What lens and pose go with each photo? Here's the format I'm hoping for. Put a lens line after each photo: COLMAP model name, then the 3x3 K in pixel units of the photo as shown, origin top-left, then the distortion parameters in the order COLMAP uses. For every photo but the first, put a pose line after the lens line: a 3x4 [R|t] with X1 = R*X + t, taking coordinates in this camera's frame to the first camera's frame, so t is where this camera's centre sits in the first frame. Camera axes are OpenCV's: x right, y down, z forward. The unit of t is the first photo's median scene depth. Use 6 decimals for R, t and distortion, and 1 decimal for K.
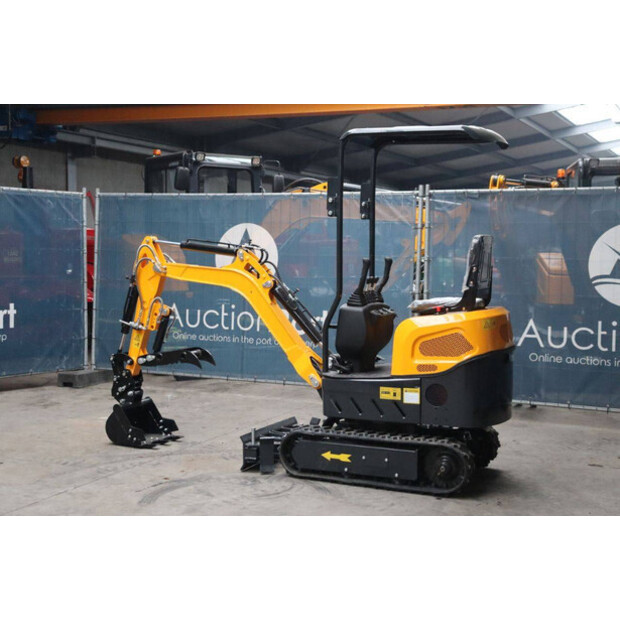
lens RADIAL K [[958.8, 0, 310.2], [0, 958.8, 309.8], [0, 0, 1]] dist [0.031259, 0.000000]
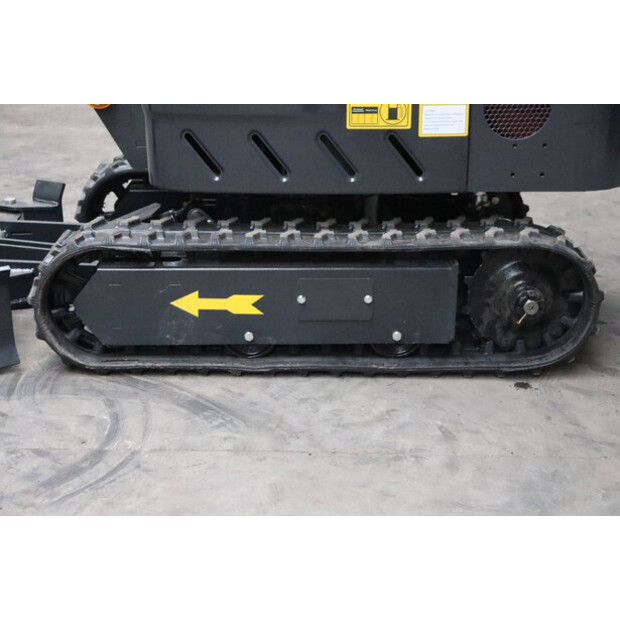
lens RADIAL K [[1066.0, 0, 310.4], [0, 1066.0, 310.3], [0, 0, 1]] dist [0.211482, 0.000000]
pose [[0.900536, -0.133465, 0.413790, -0.107073], [0.031809, 0.969393, 0.243443, 0.059831], [-0.433616, -0.206067, 0.877219, 0.639612]]
